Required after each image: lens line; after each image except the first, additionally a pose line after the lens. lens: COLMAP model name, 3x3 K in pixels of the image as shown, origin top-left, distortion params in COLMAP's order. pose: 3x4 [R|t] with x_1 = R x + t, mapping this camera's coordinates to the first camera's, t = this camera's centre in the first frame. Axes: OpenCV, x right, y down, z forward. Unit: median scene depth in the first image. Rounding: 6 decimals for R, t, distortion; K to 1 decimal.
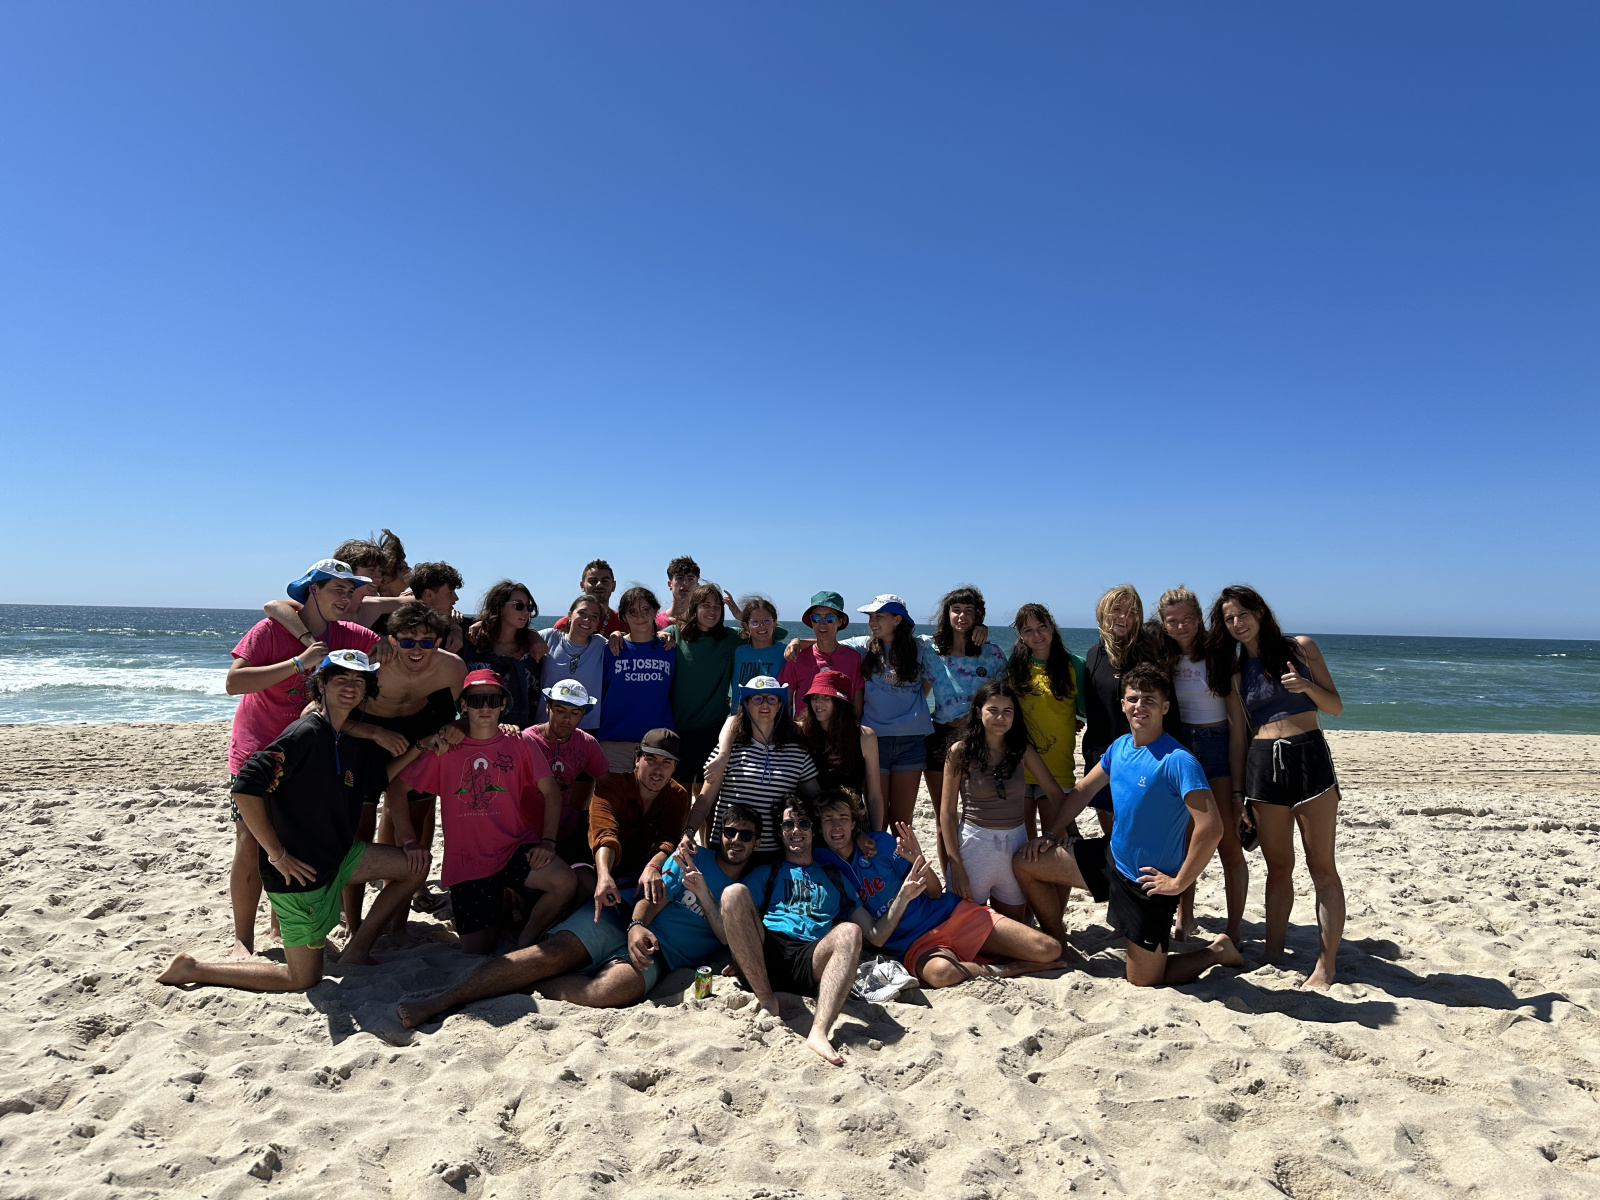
lens RADIAL K [[1124.6, 0, 737.0], [0, 1124.6, 556.8], [0, 0, 1]] dist [0.030588, -0.004220]
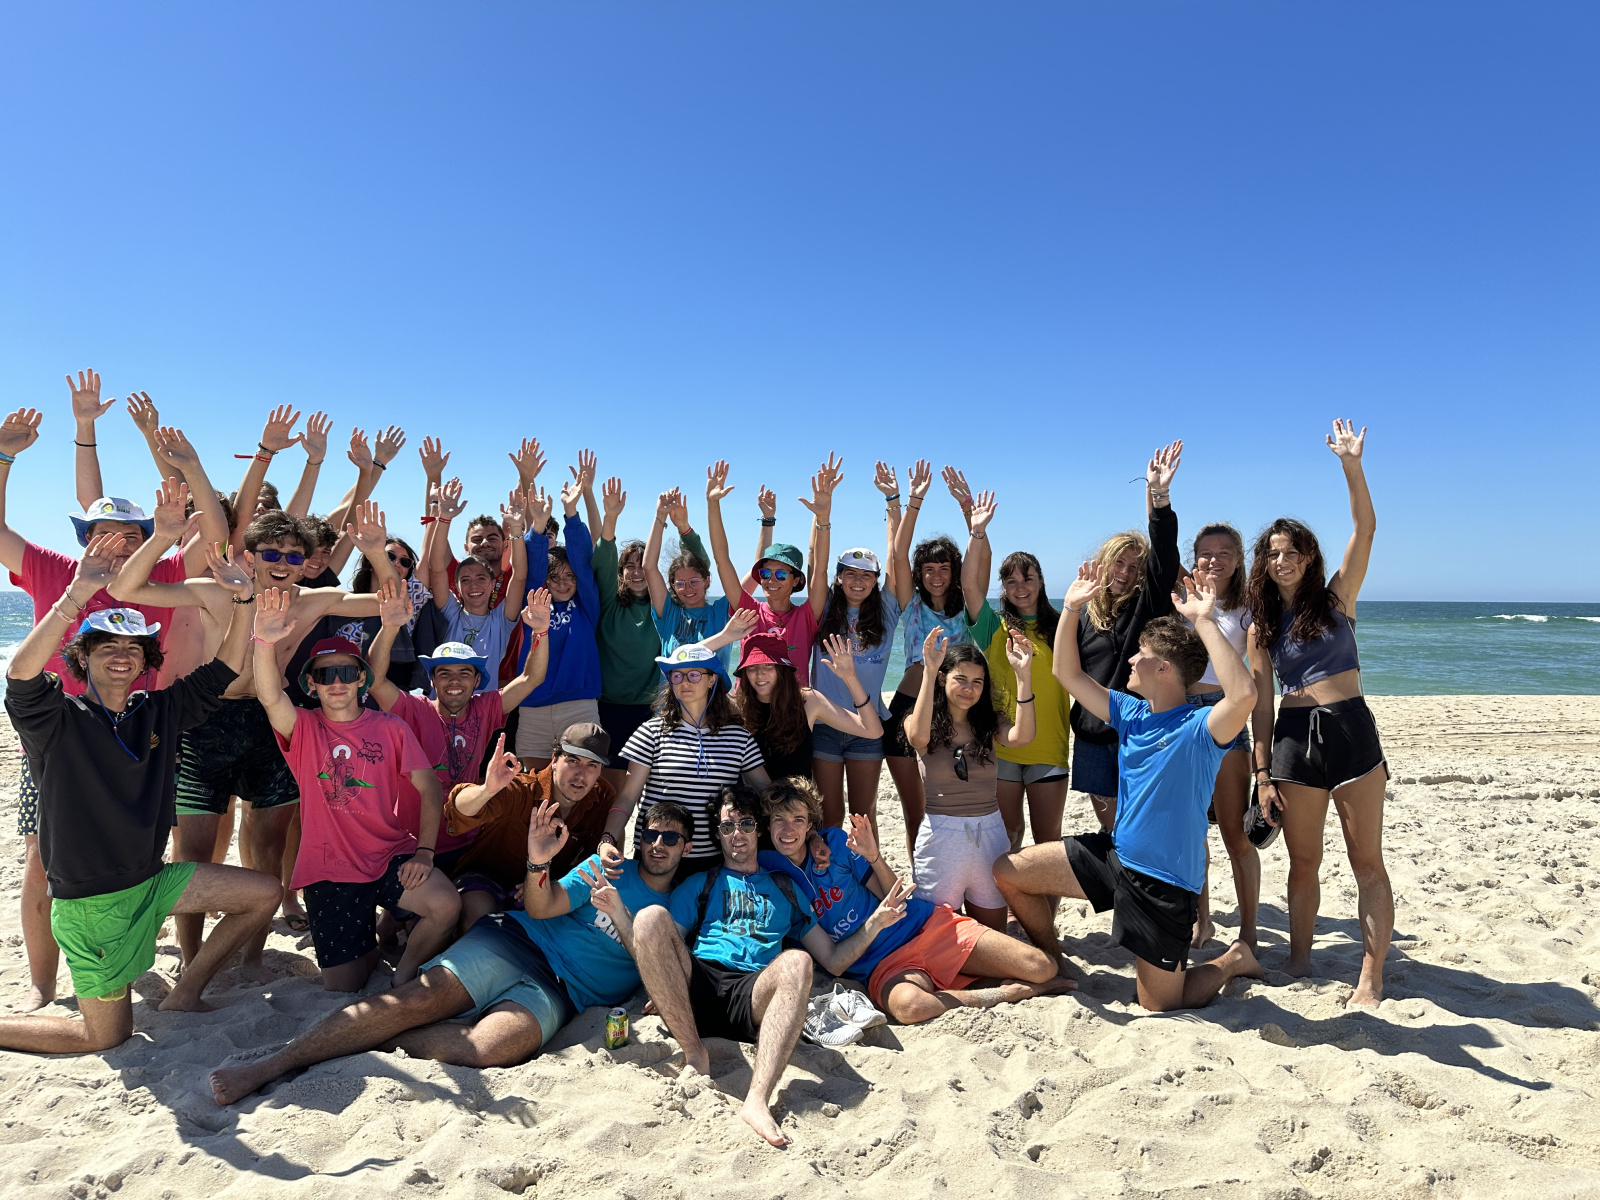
lens RADIAL K [[1112.5, 0, 800.0], [0, 1112.5, 600.0], [0, 0, 1]] dist [-0.000730, 0.033592]
pose [[0.996620, -0.010634, 0.081456, 0.039054], [0.005915, 0.998301, 0.057961, 0.035307], [-0.081934, -0.057284, 0.994990, 0.239838]]
